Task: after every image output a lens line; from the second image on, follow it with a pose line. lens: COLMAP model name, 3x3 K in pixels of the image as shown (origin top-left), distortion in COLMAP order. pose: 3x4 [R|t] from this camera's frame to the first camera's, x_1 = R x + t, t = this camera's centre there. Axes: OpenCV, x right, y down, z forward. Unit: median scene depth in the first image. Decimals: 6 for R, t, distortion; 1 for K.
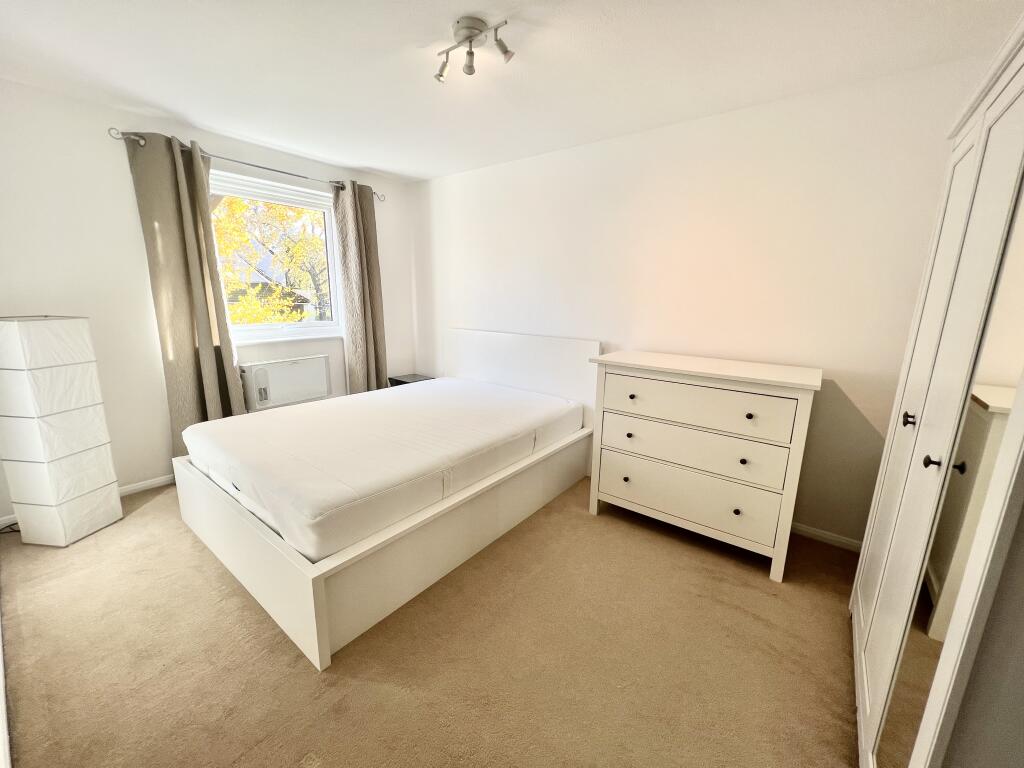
lens RADIAL K [[408.0, 0, 512.1], [0, 408.0, 380.5], [0, 0, 1]] dist [-0.003182, -0.000204]
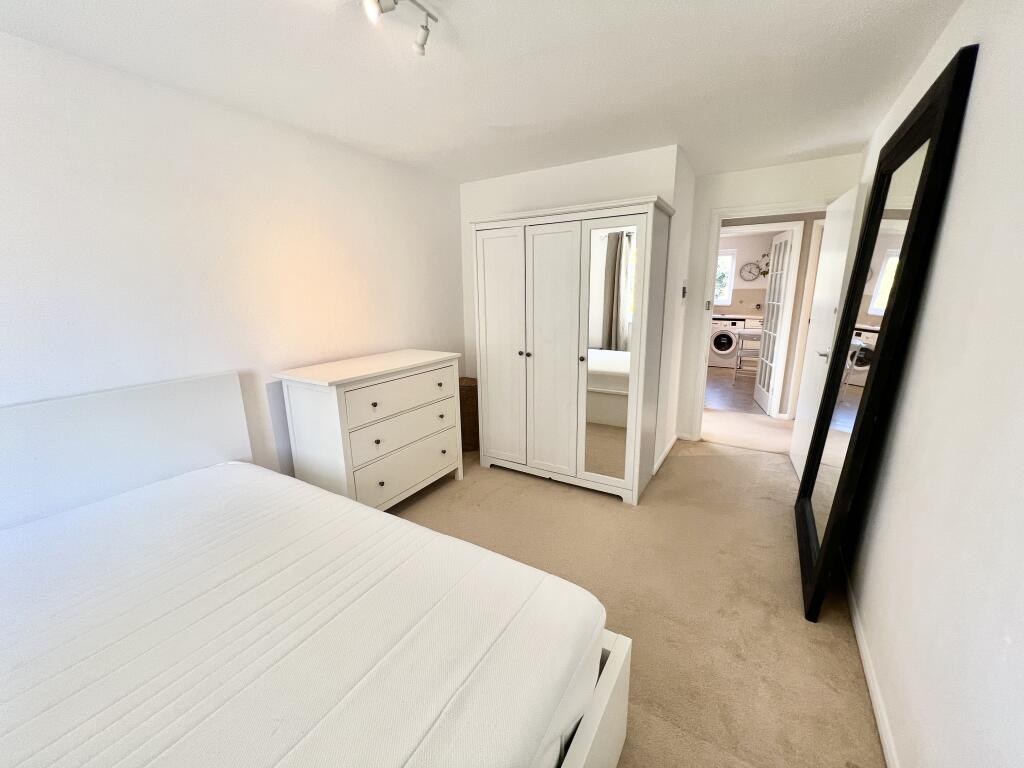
lens RADIAL K [[410.3, 0, 512.5], [0, 410.3, 384.1], [0, 0, 1]] dist [-0.000491, -0.000014]
pose [[-0.114764, -0.231332, 0.966082, -0.839391], [0.228897, 0.940181, 0.252322, -0.217721], [-0.966662, 0.250091, -0.054948, 0.788436]]
